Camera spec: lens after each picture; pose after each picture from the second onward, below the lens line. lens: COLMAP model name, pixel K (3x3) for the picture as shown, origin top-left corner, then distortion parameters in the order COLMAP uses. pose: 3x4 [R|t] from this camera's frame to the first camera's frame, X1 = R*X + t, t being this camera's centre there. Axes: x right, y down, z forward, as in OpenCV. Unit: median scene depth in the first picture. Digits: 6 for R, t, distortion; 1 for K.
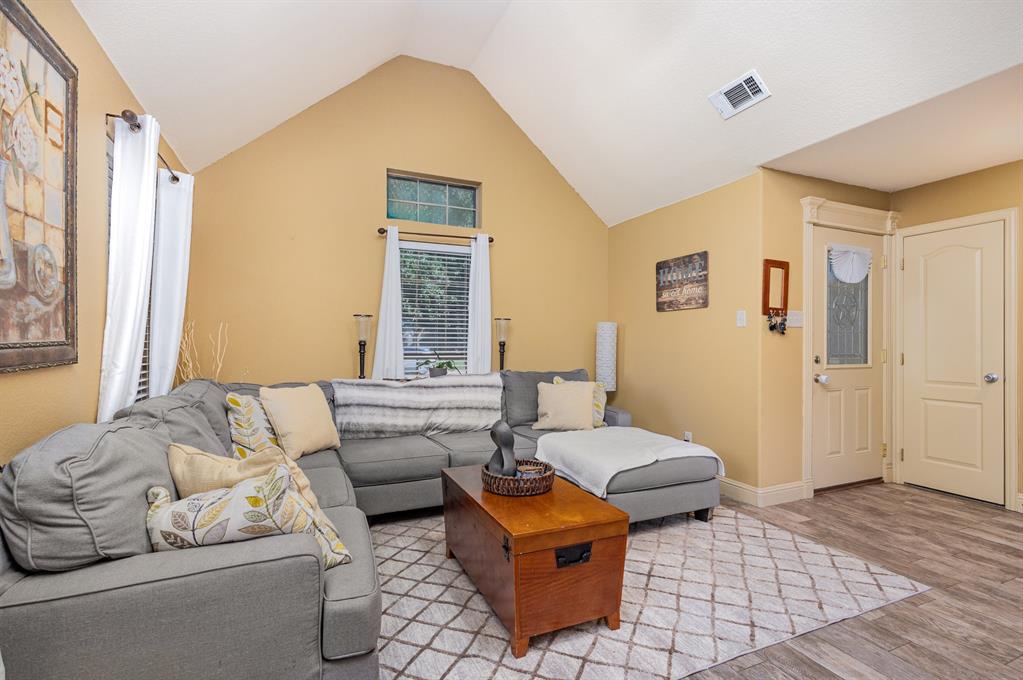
lens RADIAL K [[471.6, 0, 511.5], [0, 471.6, 340.0], [0, 0, 1]] dist [0.002356, 0.000064]
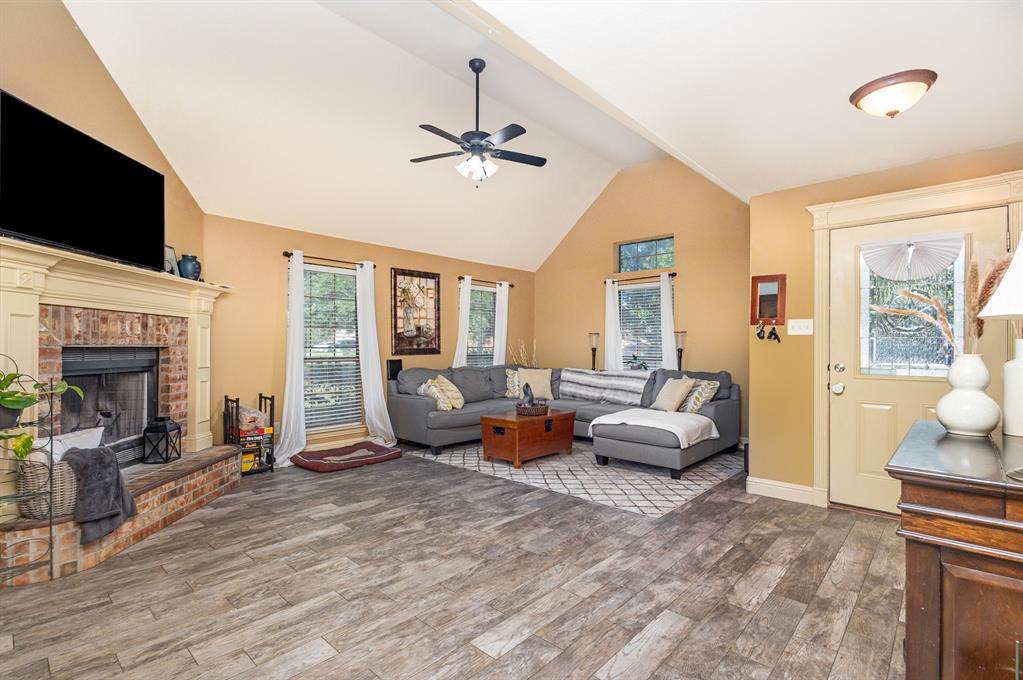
lens RADIAL K [[483.8, 0, 510.2], [0, 483.8, 344.8], [0, 0, 1]] dist [0.002953, -0.000025]
pose [[0.406548, -0.005322, -0.913614, 1.858343], [0.000852, 0.999985, -0.005446, -0.000891], [0.913629, 0.001436, 0.406546, -0.017453]]
